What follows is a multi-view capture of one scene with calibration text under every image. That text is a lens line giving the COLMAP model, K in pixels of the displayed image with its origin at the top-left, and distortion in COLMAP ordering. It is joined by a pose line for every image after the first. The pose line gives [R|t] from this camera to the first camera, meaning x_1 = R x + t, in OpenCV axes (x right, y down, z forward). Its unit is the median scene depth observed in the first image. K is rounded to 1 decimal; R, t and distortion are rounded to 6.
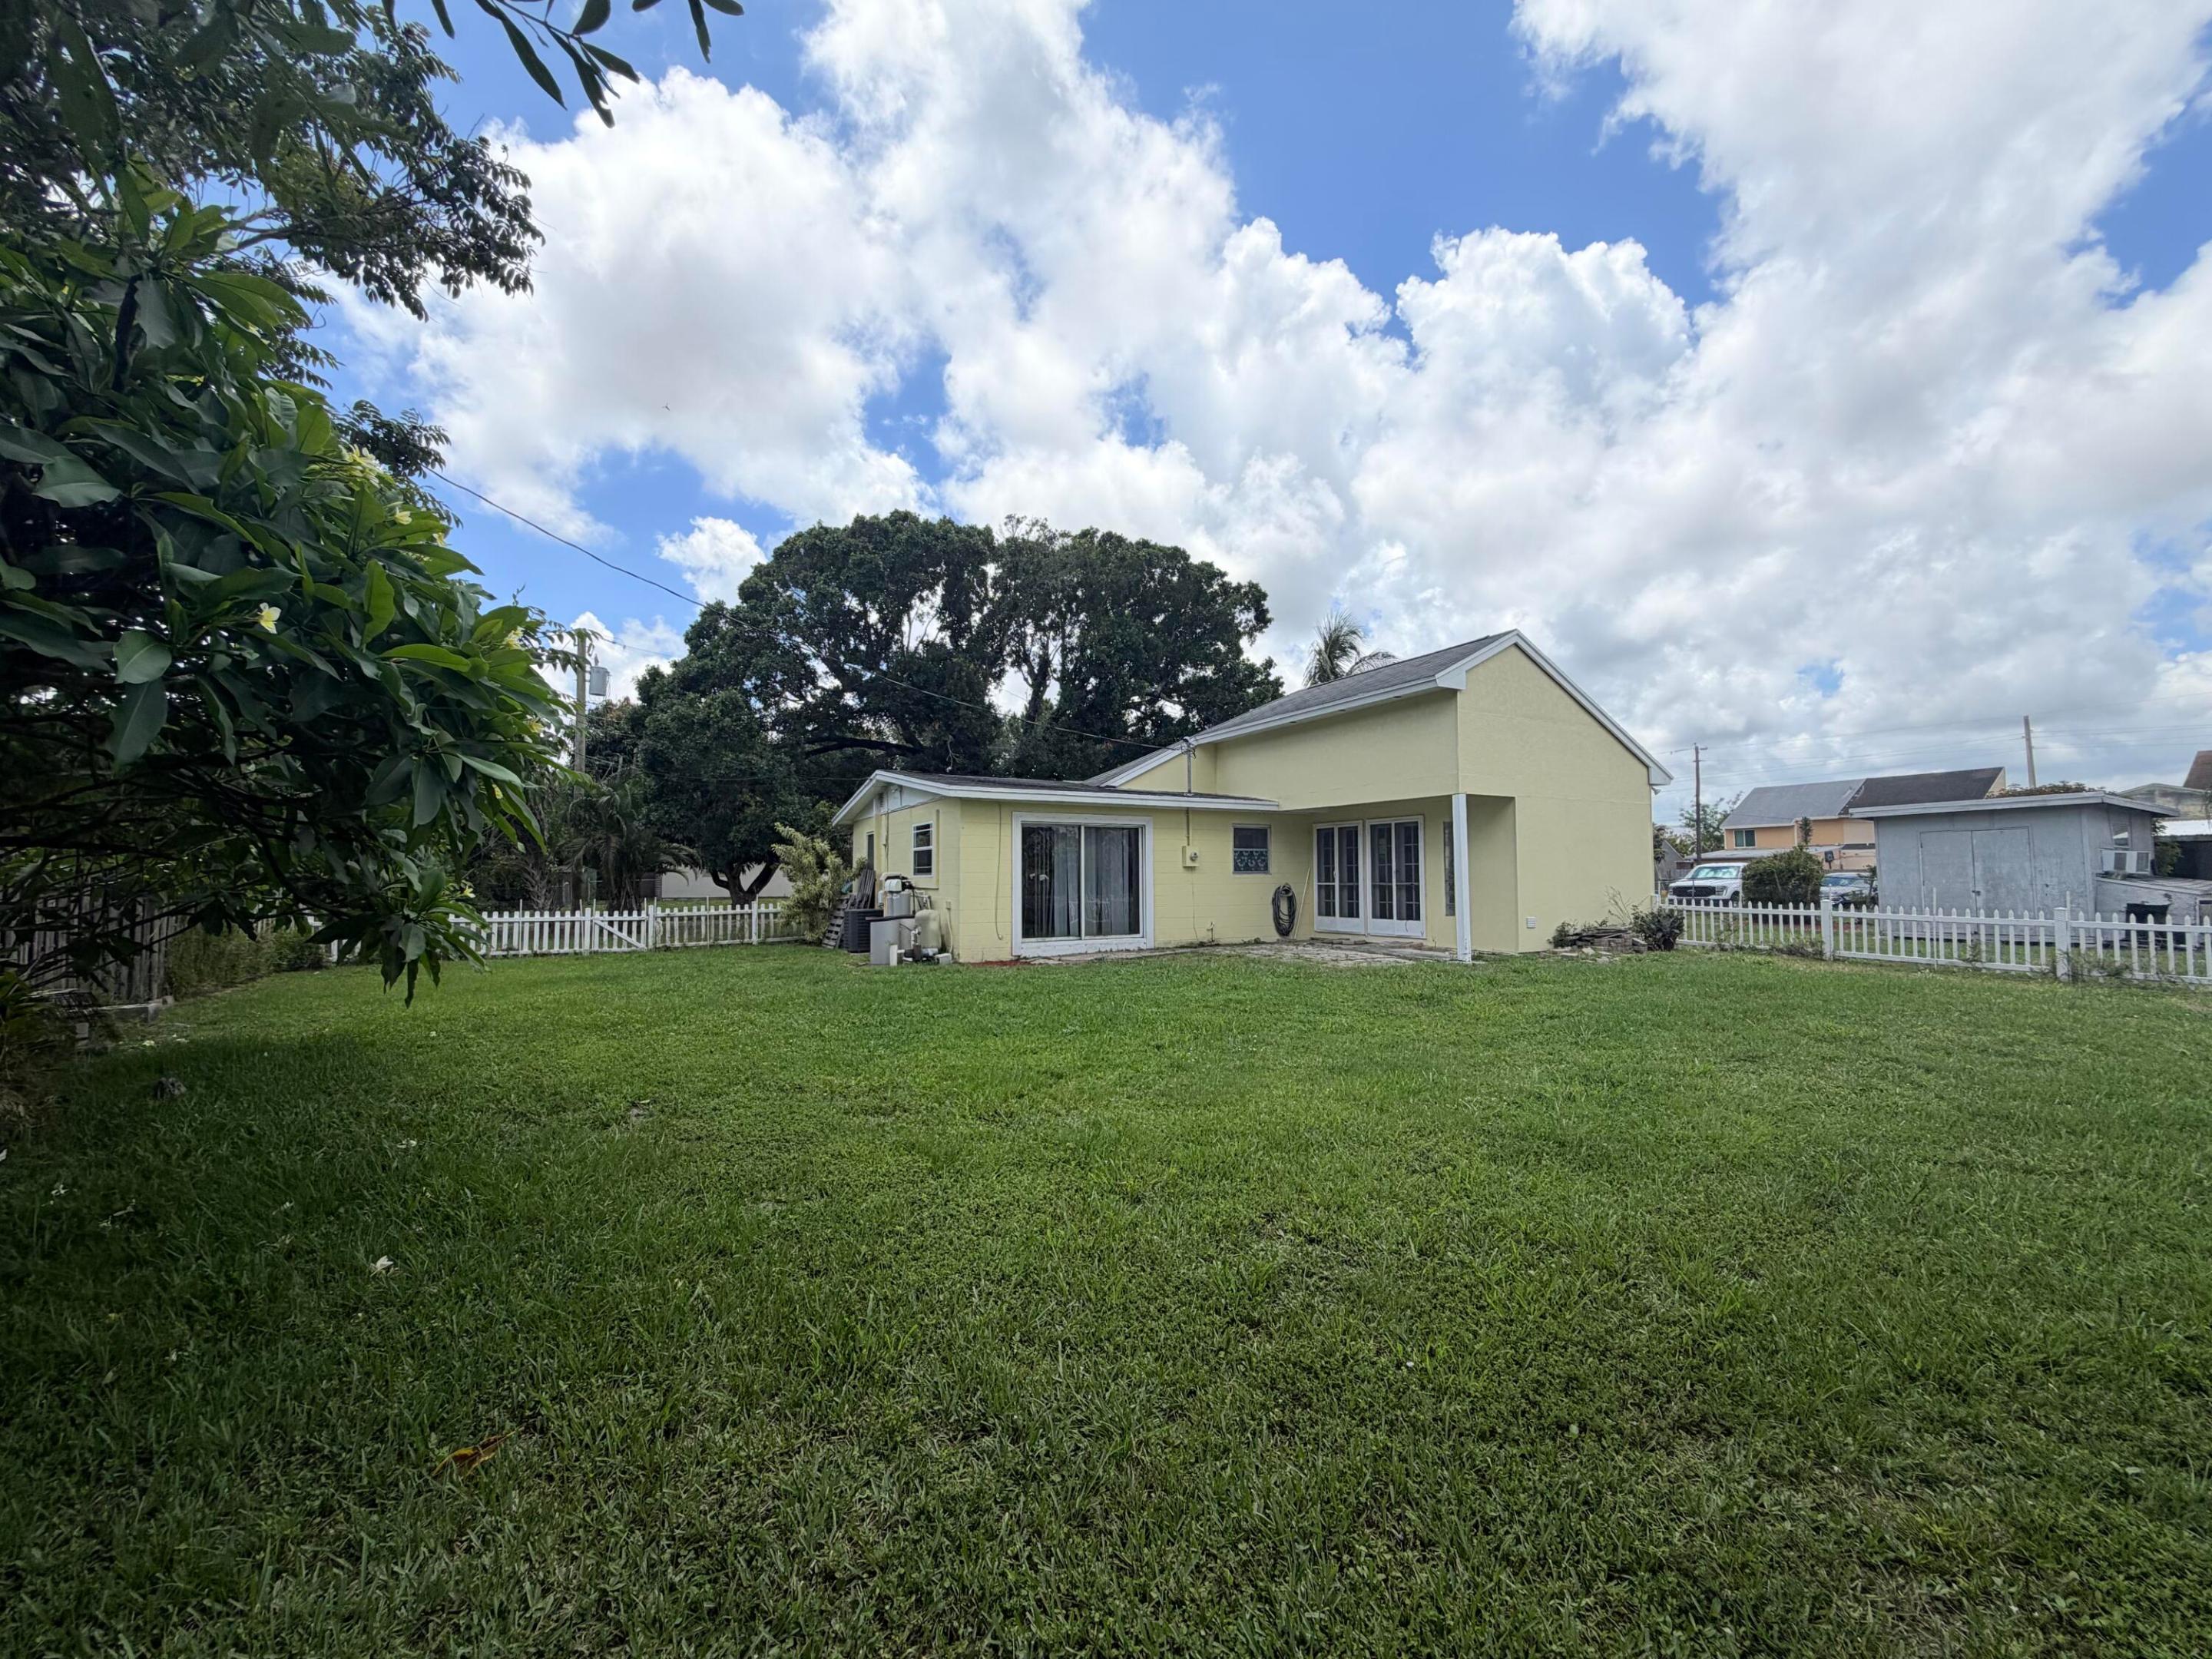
lens RADIAL K [[875.1, 0, 1093.2], [0, 875.1, 839.2], [0, 0, 1]] dist [-0.000118, 0.000154]
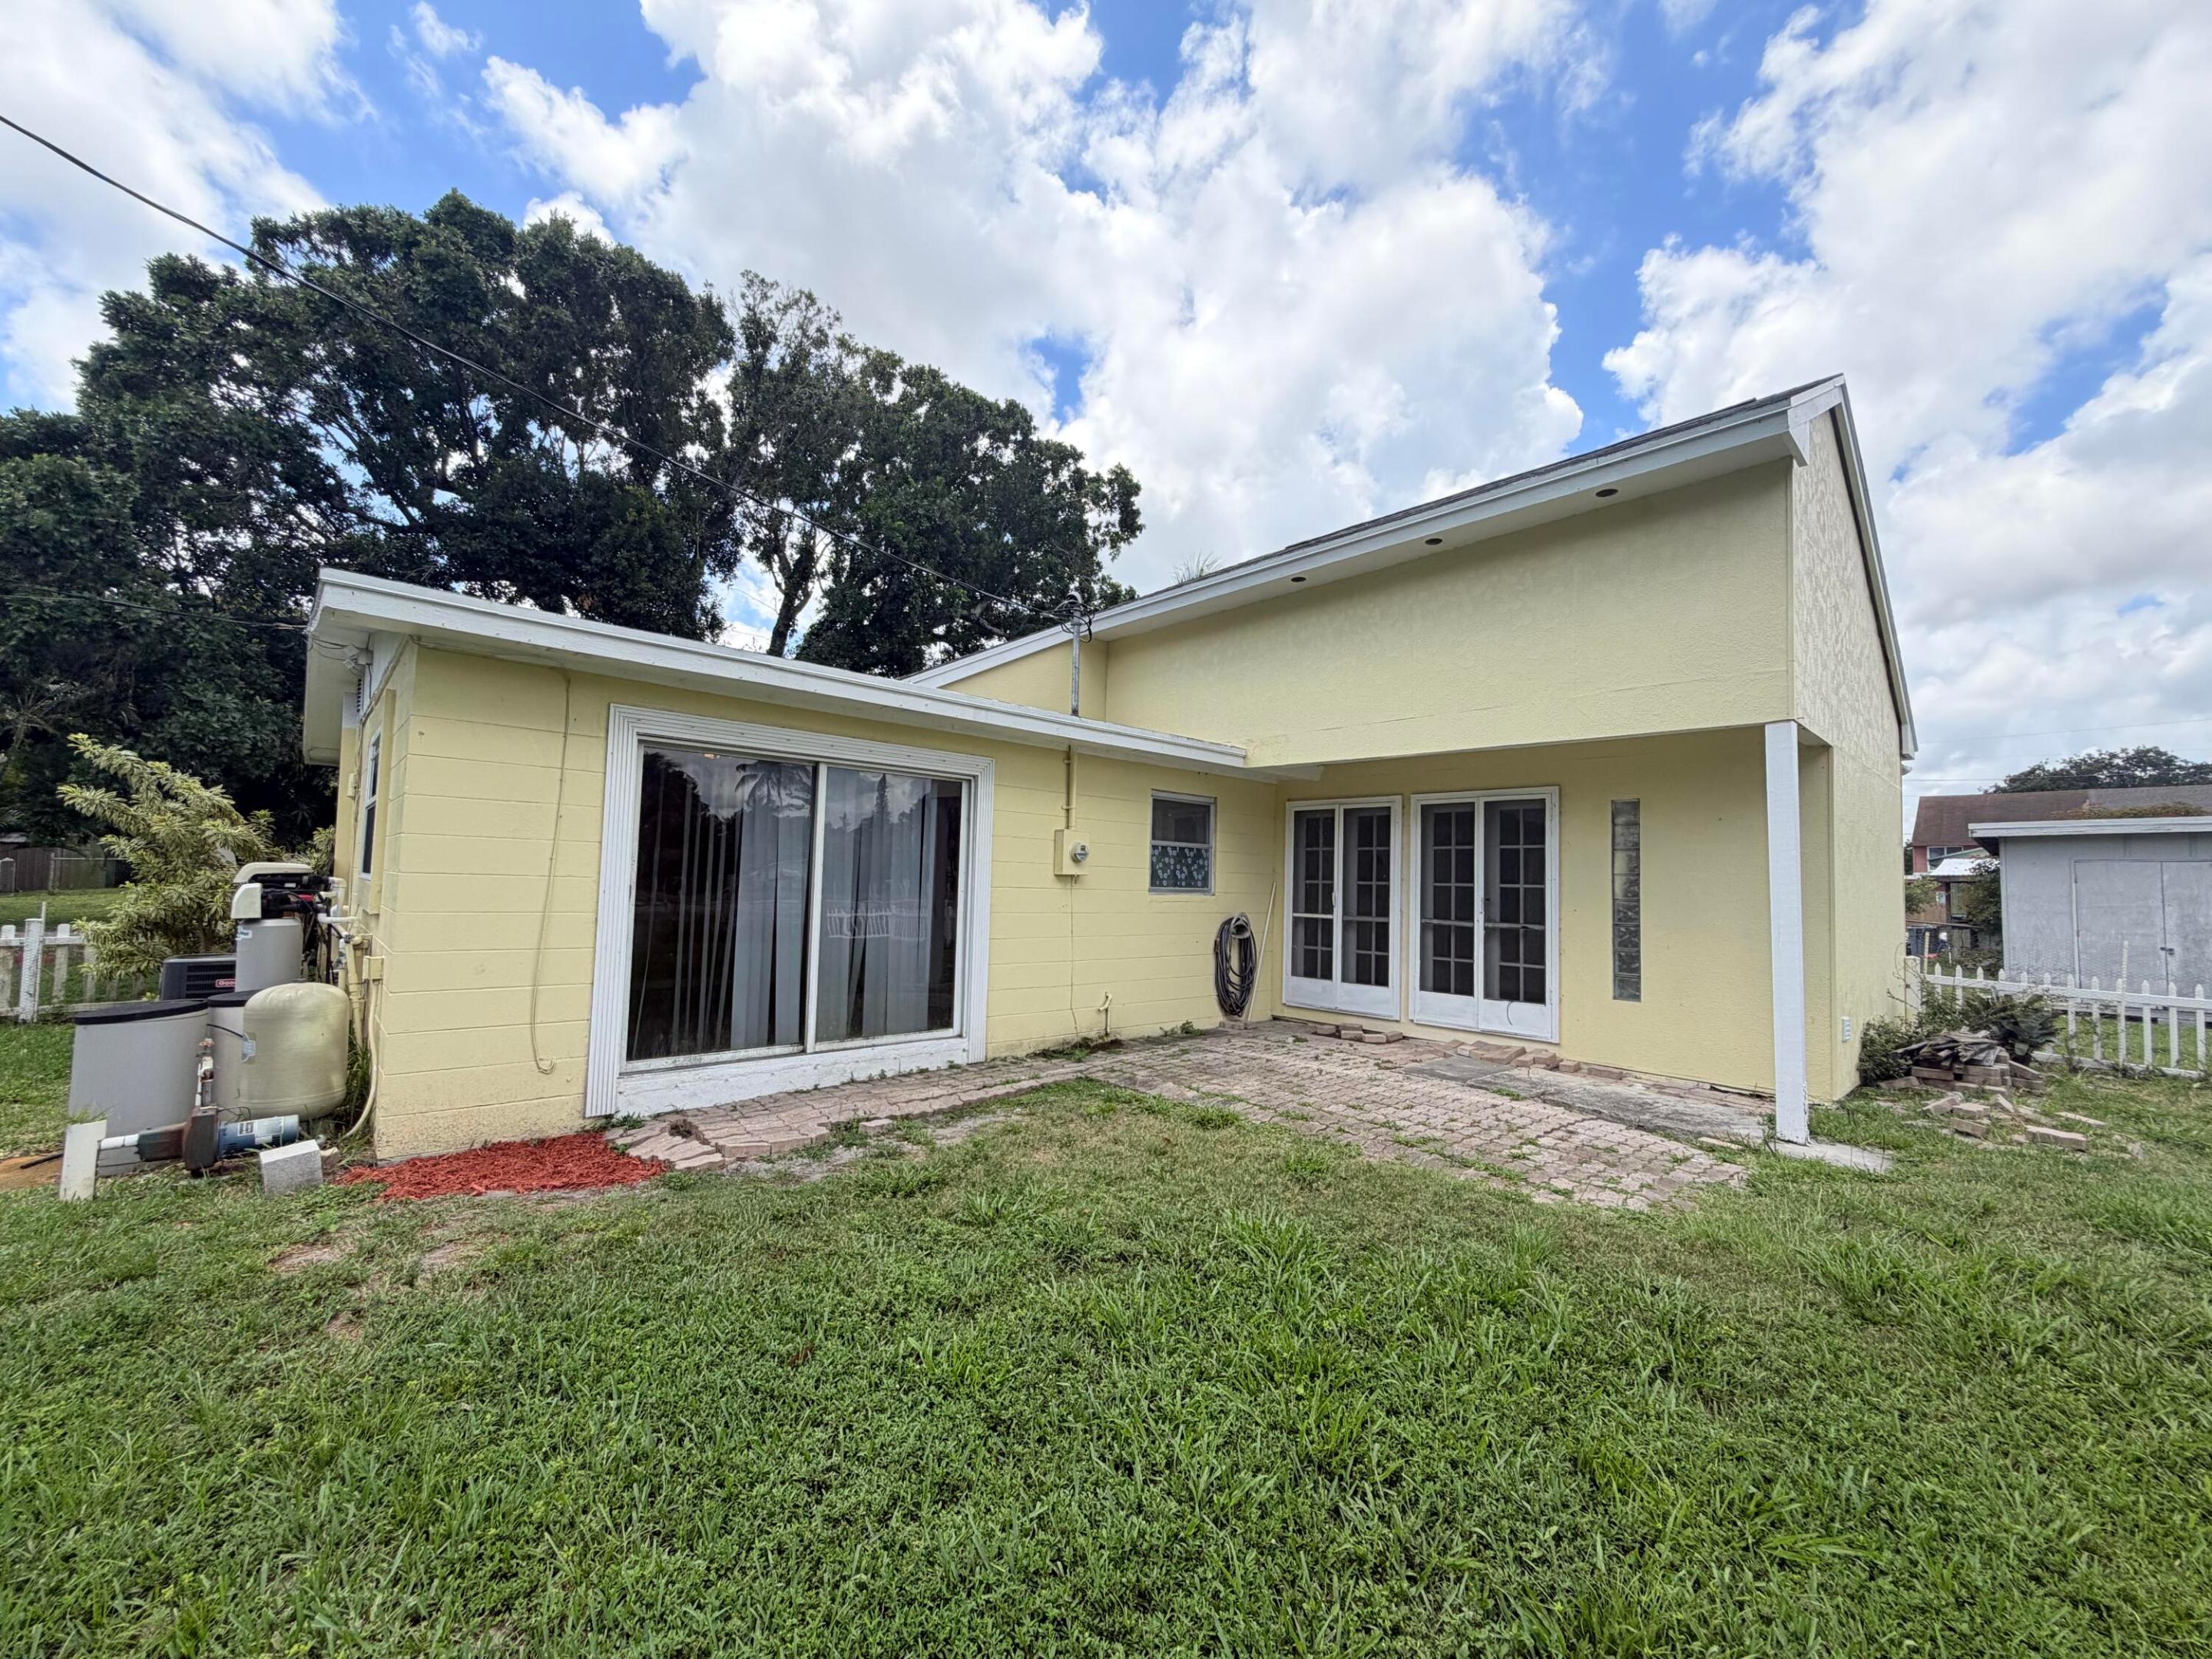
lens RADIAL K [[875.1, 0, 1093.2], [0, 875.1, 839.2], [0, 0, 1]] dist [-0.000118, 0.000154]
pose [[0.970258, 0.044950, 0.237864, 0.012752], [-0.044471, 0.998983, -0.007383, 0.015019], [-0.237954, -0.003414, 0.971270, 0.531710]]
